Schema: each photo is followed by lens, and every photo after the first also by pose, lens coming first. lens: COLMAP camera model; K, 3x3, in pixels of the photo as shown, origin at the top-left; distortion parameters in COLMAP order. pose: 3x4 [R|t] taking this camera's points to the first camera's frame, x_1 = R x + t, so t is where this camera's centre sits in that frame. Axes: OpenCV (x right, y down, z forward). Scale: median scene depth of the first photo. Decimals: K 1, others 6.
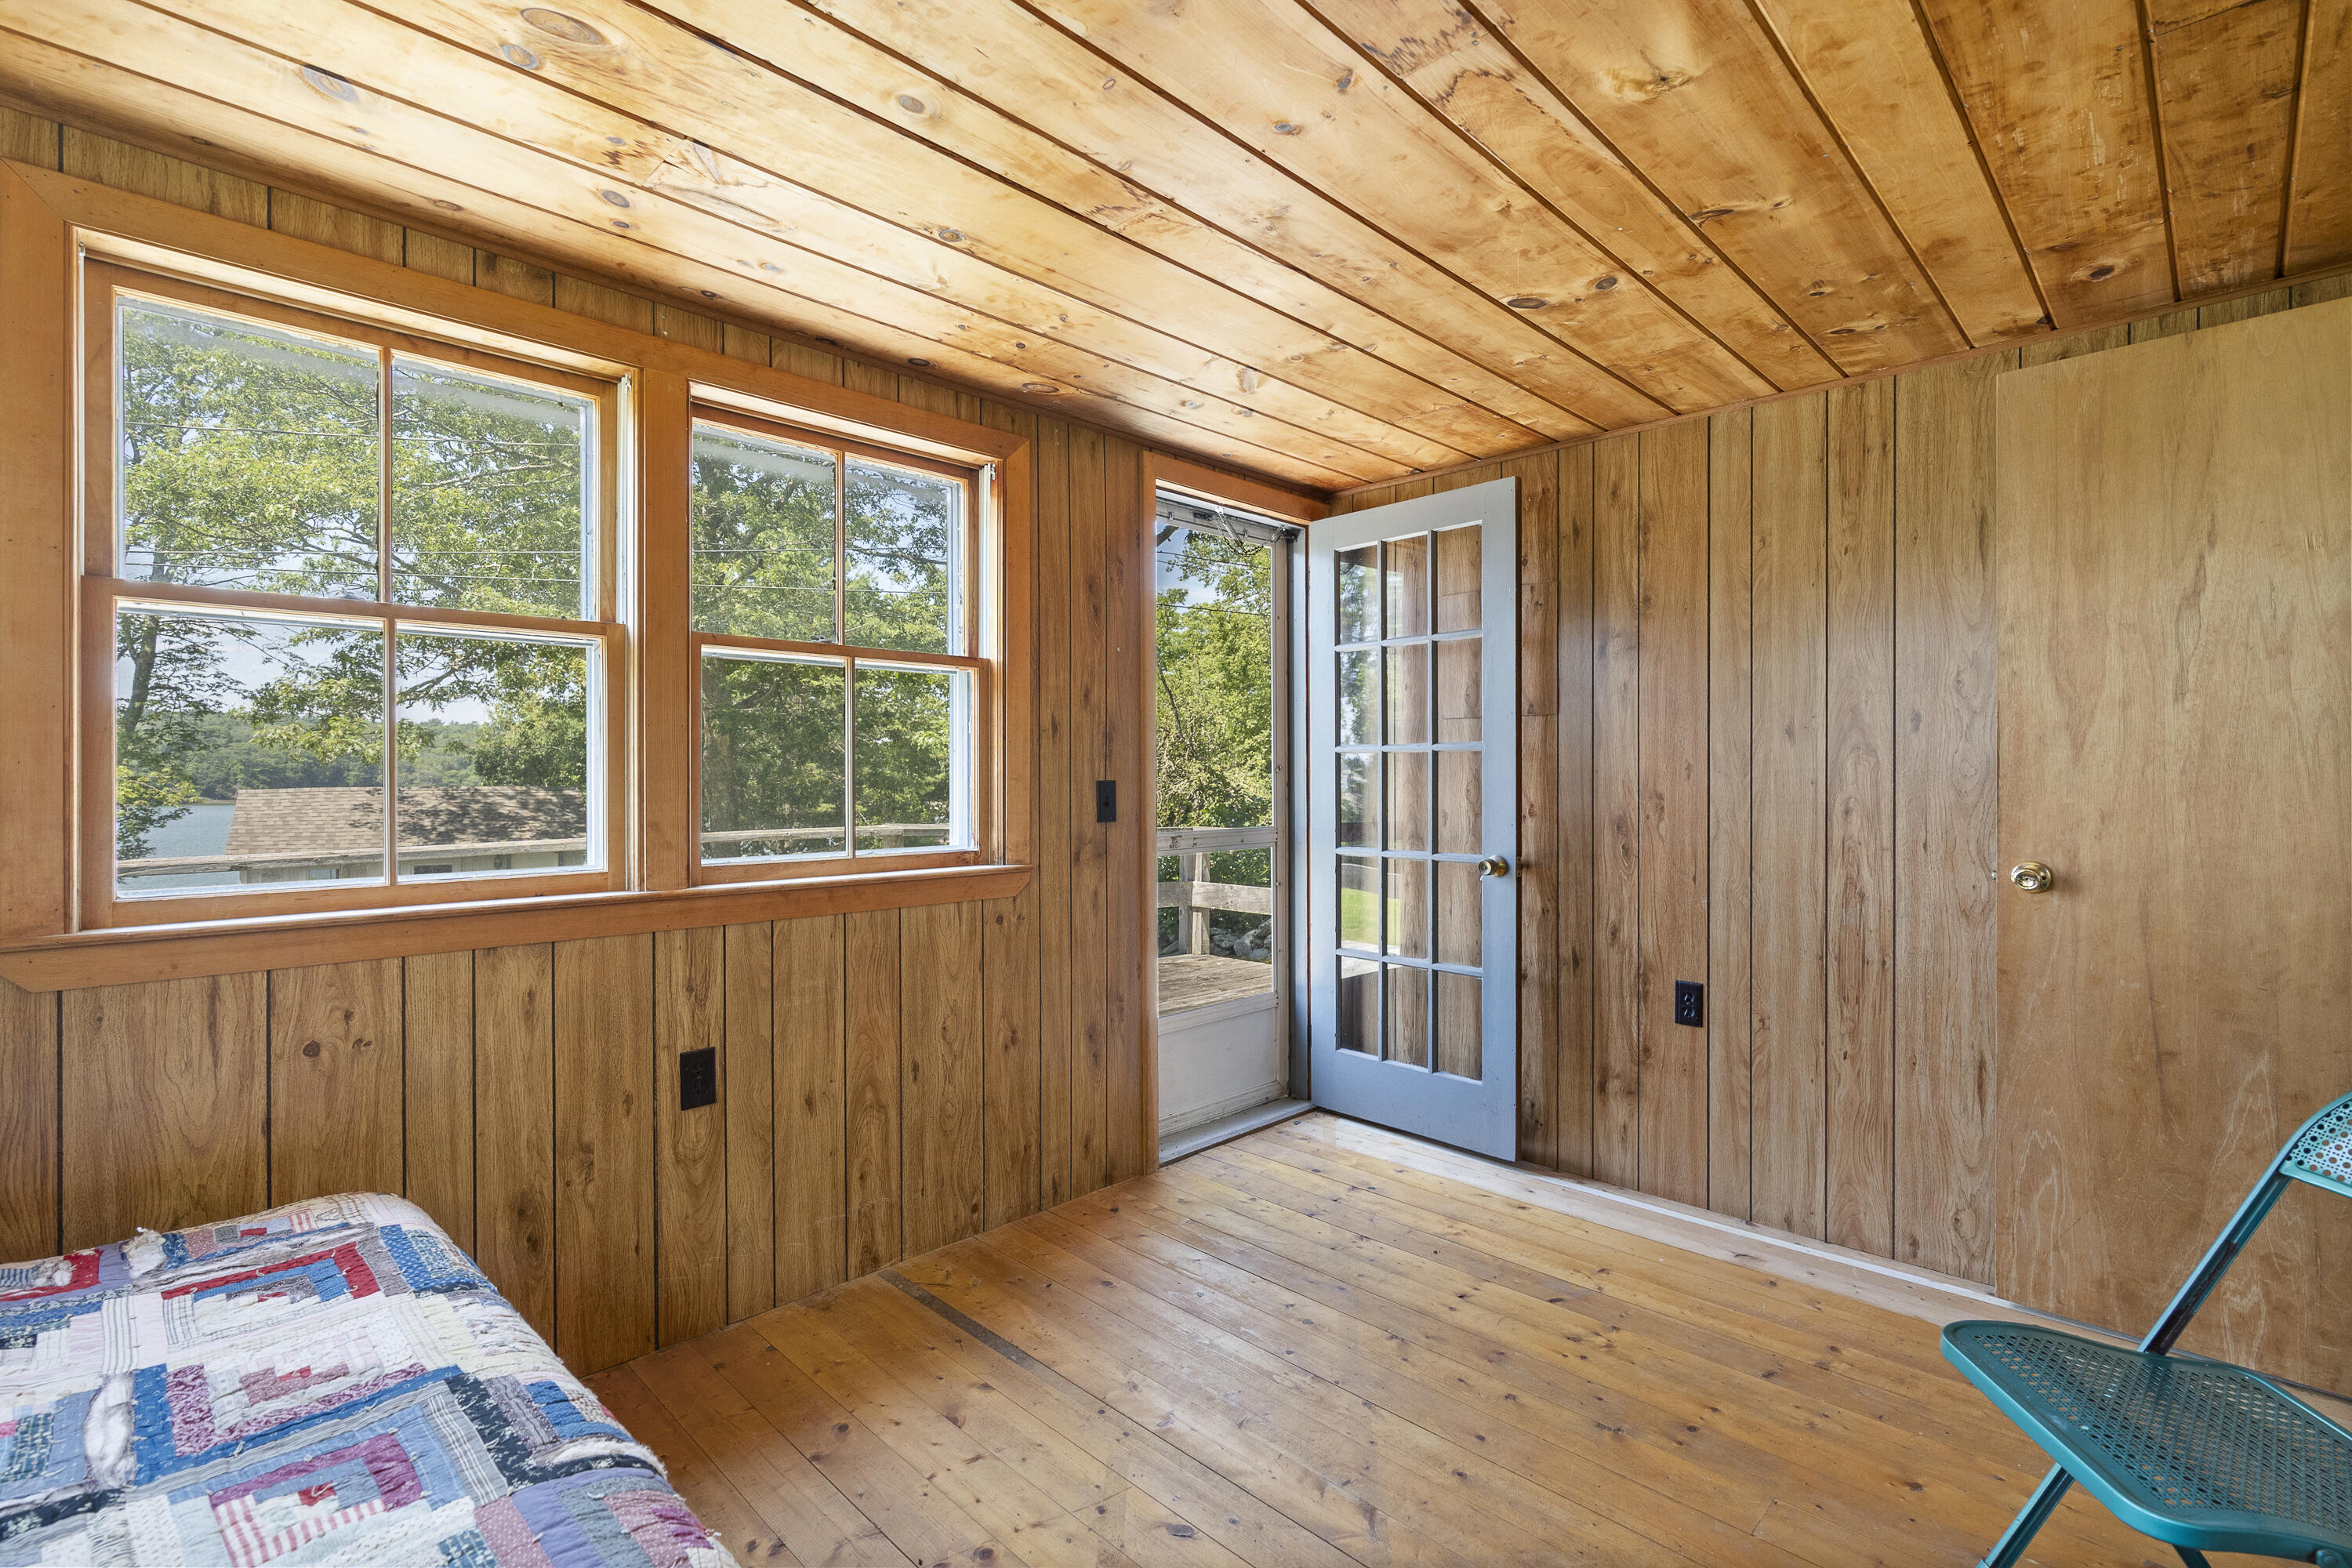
lens RADIAL K [[1099.7, 0, 1170.9], [0, 1099.7, 776.8], [0, 0, 1]] dist [-0.009927, 0.003759]
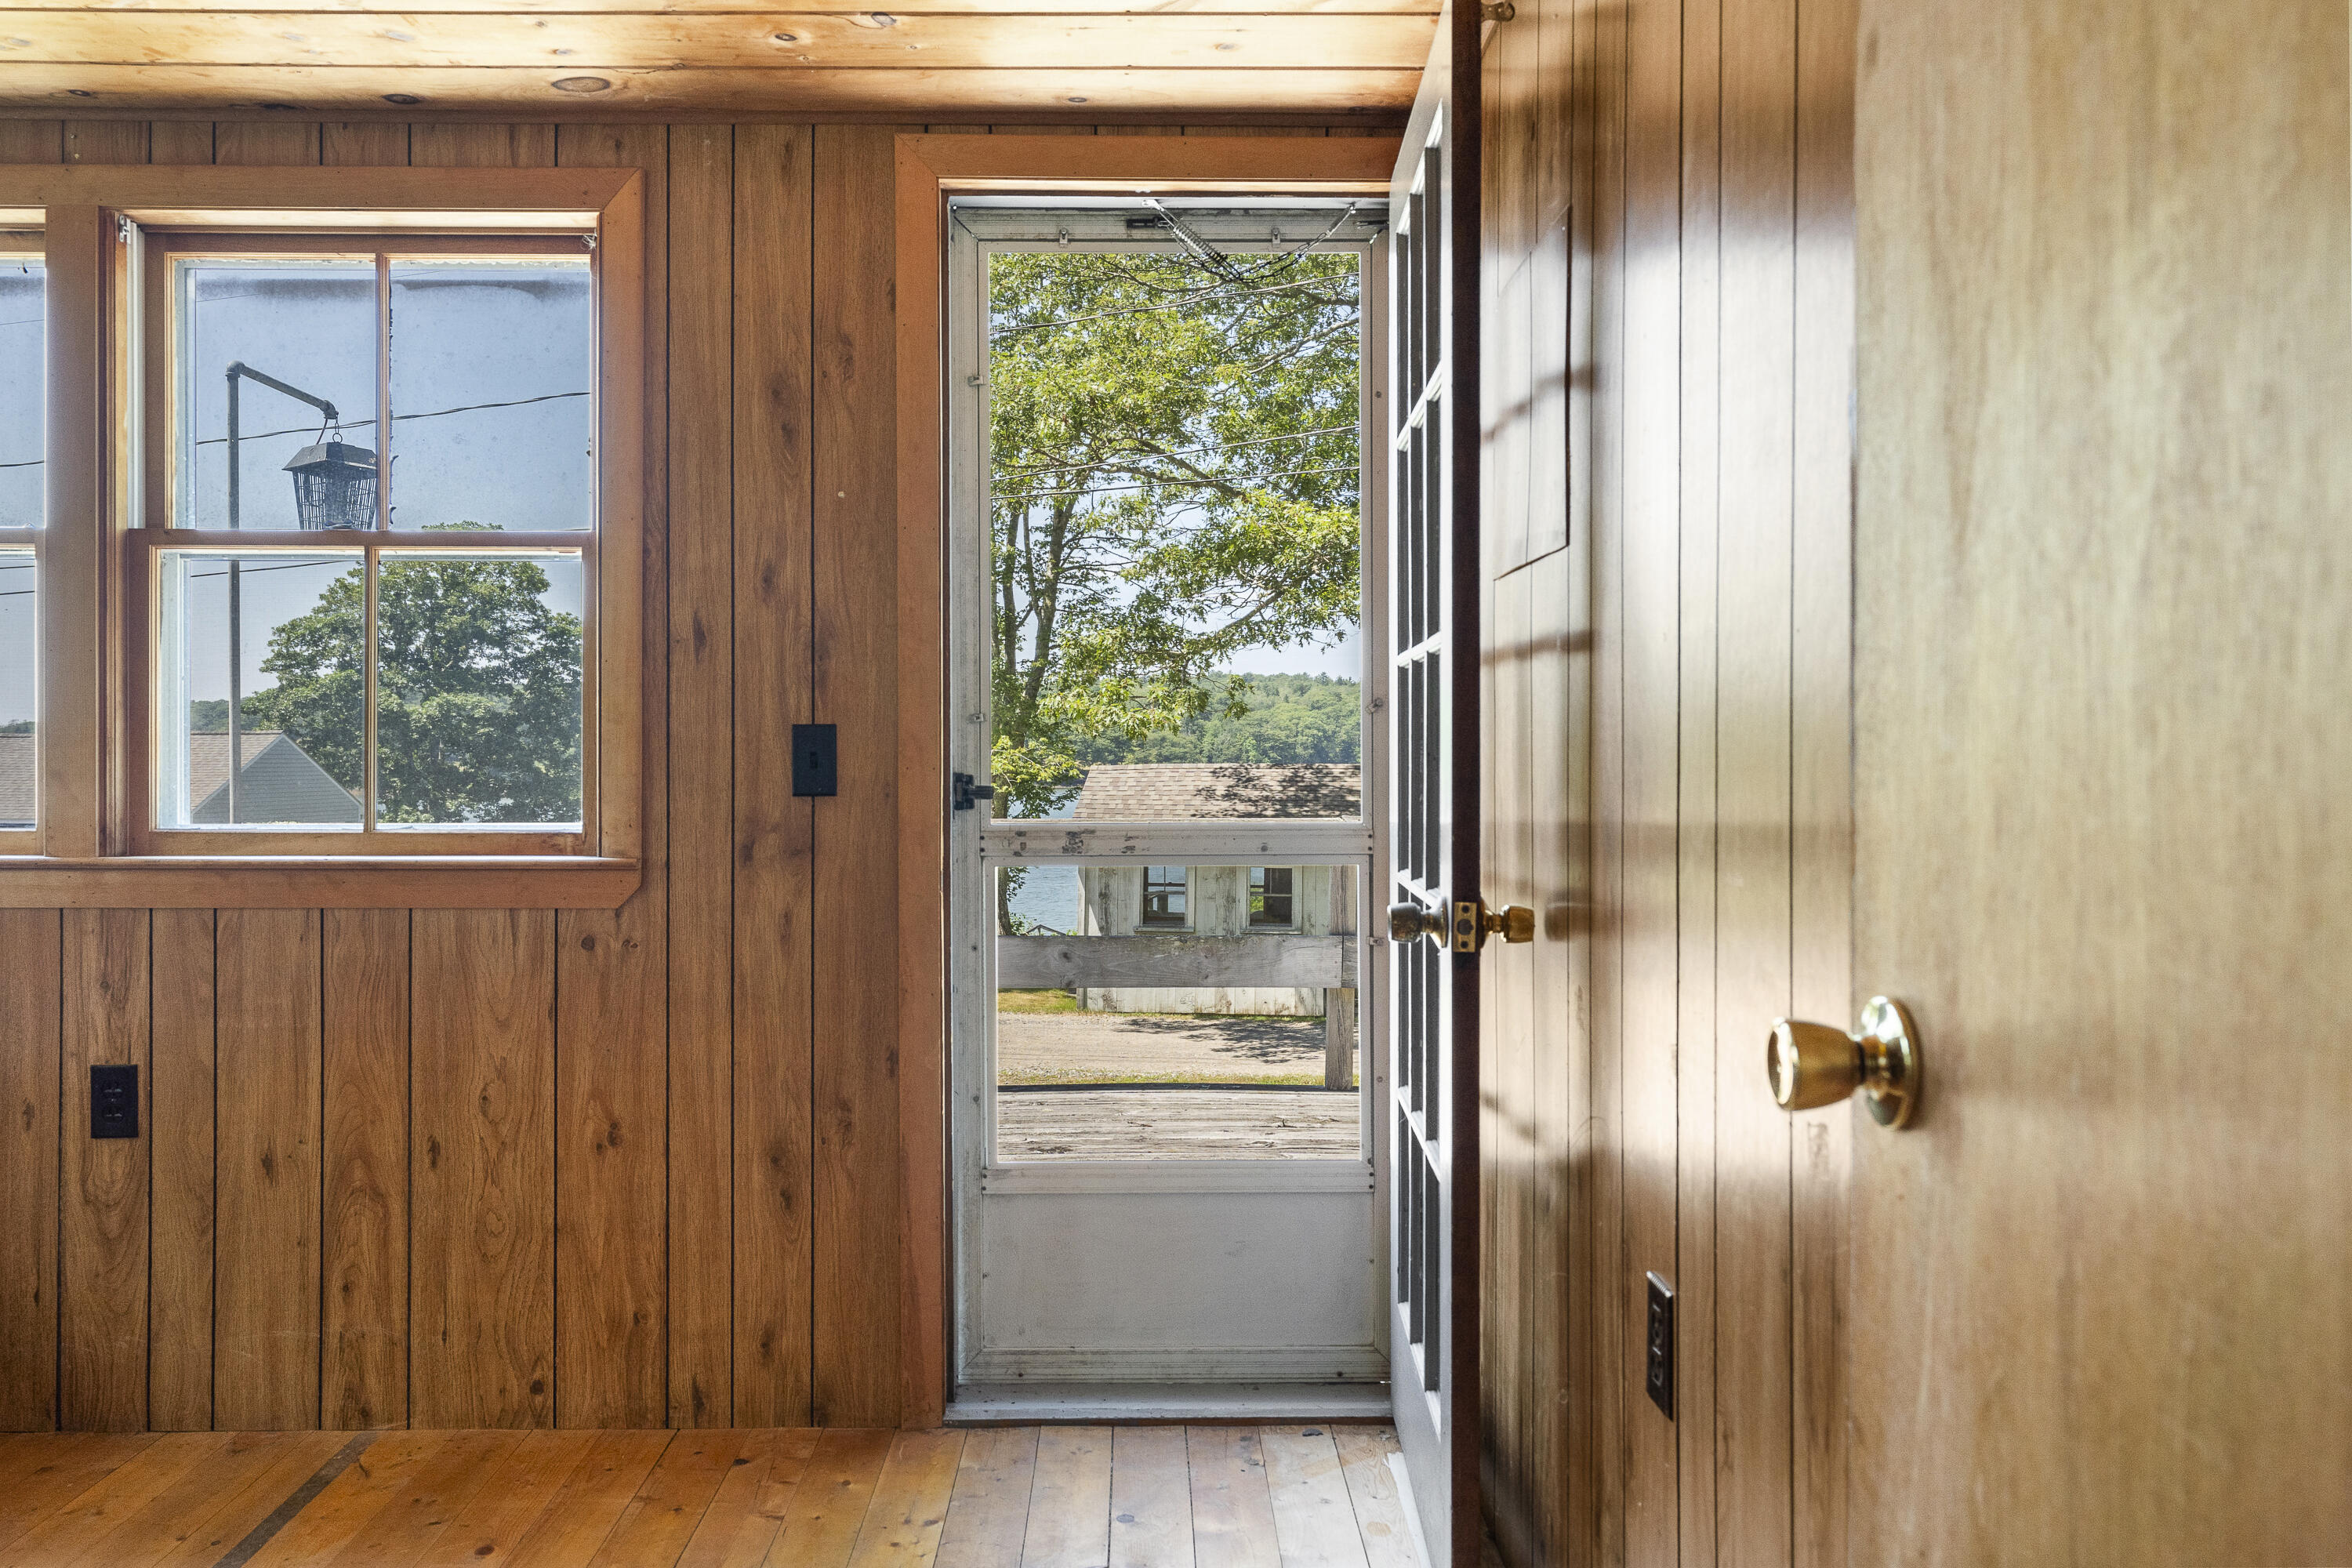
lens RADIAL K [[1779.2, 0, 1183.9], [0, 1779.2, 763.6], [0, 0, 1]] dist [0.005369, -0.000002]
pose [[0.703860, 0.006017, -0.710314, 0.859195], [-0.004073, 0.999982, 0.004434, 0.022072], [0.710327, -0.000228, 0.703871, 0.554277]]
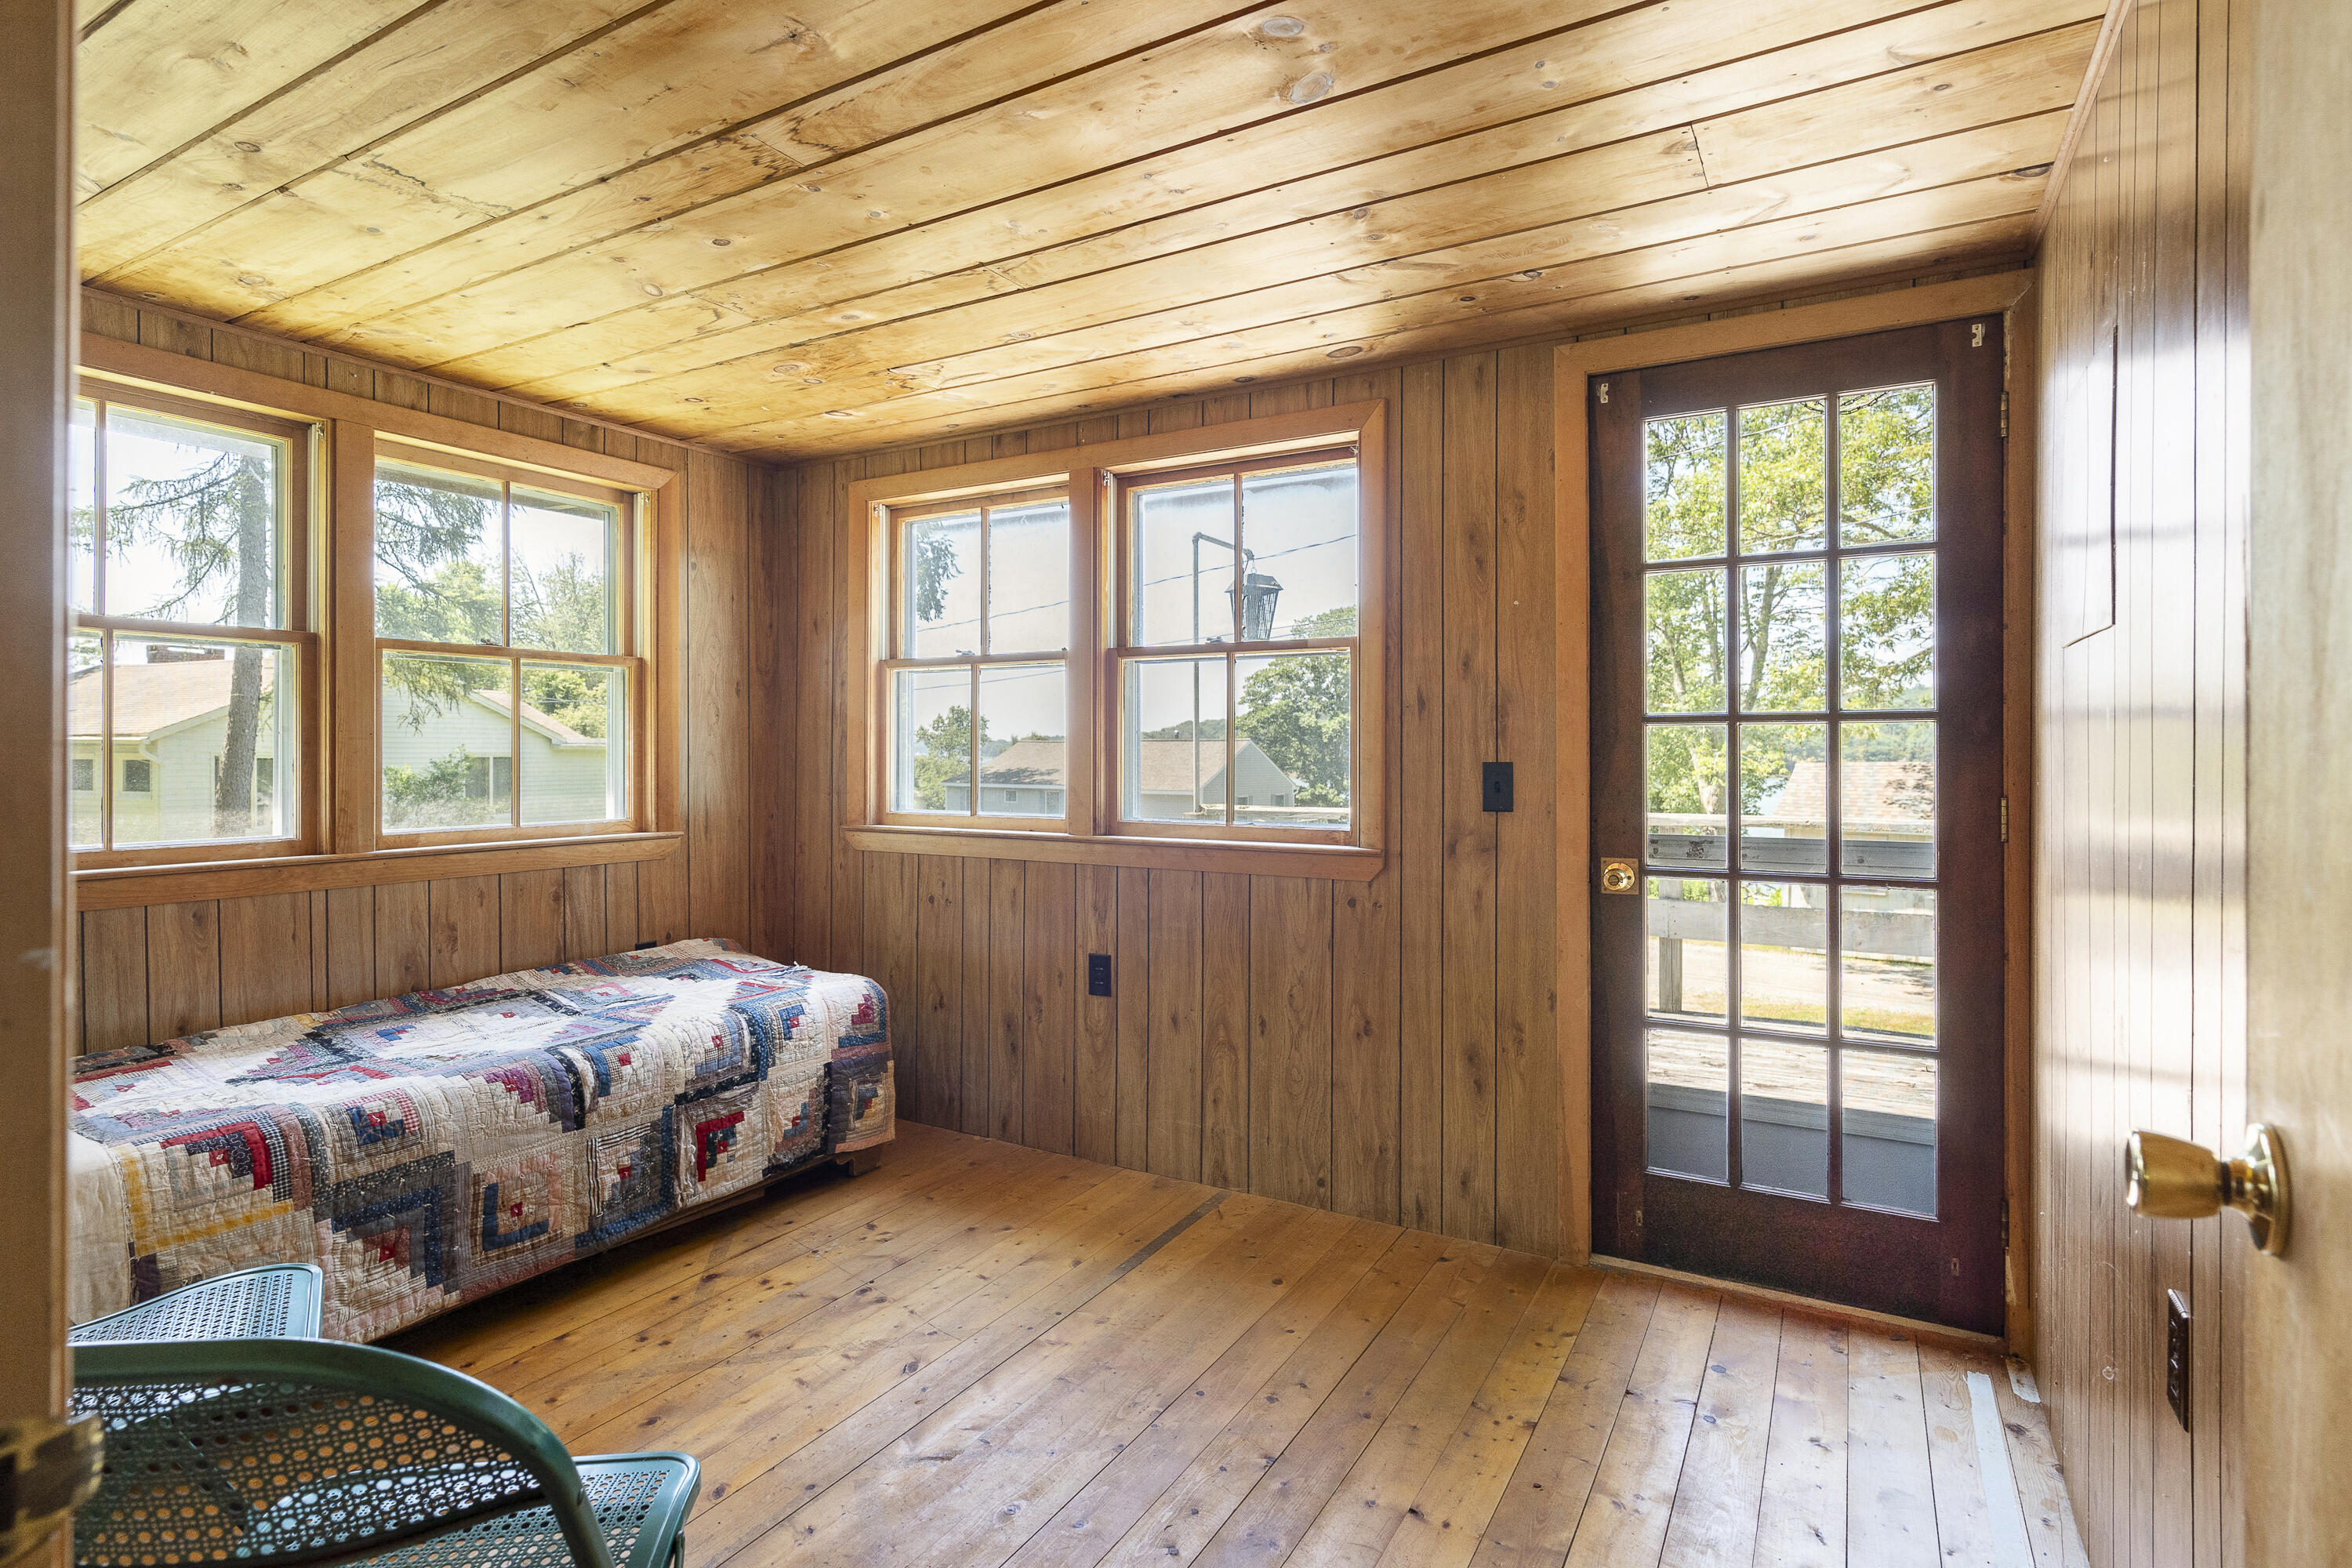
lens RADIAL K [[1200.8, 0, 1154.3], [0, 1200.8, 753.9], [0, 0, 1]] dist [-0.007677, 0.004010]
pose [[0.225346, 0.005193, -0.974265, 0.895570], [-0.003001, 0.999985, 0.004635, -0.007495], [0.974274, 0.001879, 0.225358, 0.622446]]
